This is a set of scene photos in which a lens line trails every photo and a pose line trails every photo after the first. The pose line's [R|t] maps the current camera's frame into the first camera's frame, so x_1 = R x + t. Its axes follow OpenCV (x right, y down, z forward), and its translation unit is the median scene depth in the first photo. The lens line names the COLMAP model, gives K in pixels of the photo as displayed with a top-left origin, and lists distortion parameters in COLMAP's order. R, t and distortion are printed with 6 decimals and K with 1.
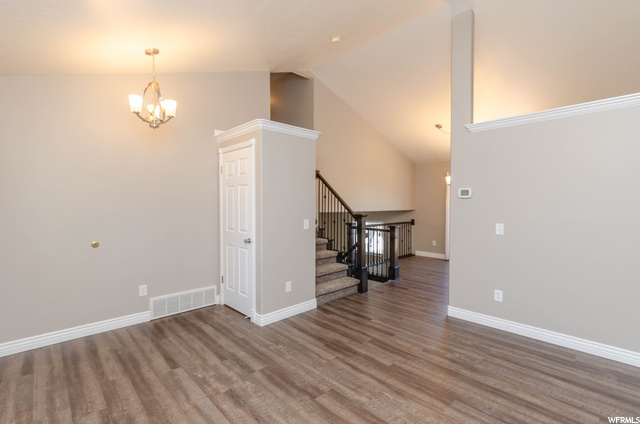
lens RADIAL K [[296.0, 0, 318.8], [0, 296.0, 209.9], [0, 0, 1]] dist [0.001302, 0.000129]
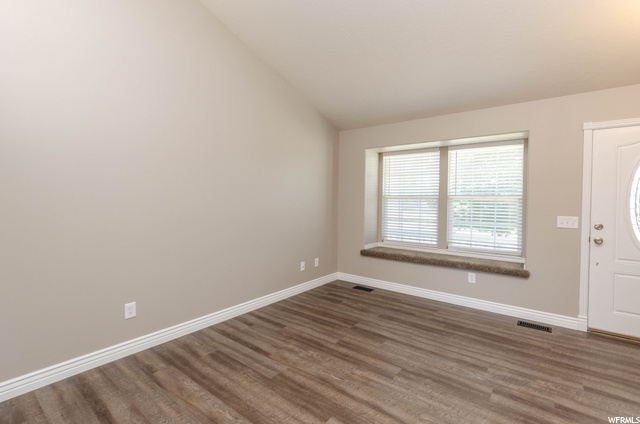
lens RADIAL K [[296.0, 0, 318.0], [0, 296.0, 210.0], [0, 0, 1]] dist [0.001302, 0.000129]
pose [[-0.990521, -0.009883, -0.137006, 0.383142], [-0.017769, 0.998247, 0.056457, 0.003151], [0.136208, 0.058356, -0.988960, 1.721654]]
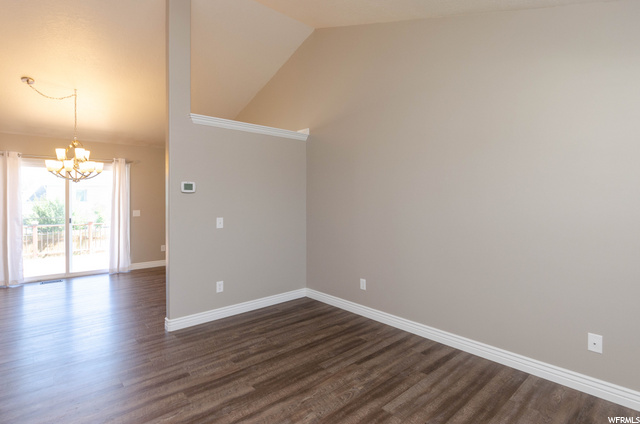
lens RADIAL K [[324.5, 0, 330.3], [0, 324.5, 200.6], [0, 0, 1]] dist [0.000238, -0.001731]
pose [[0.021518, -0.004452, 0.999759, -0.713105], [0.024087, 0.999702, 0.003933, -0.012279], [-0.999478, 0.023997, 0.021619, 0.782365]]
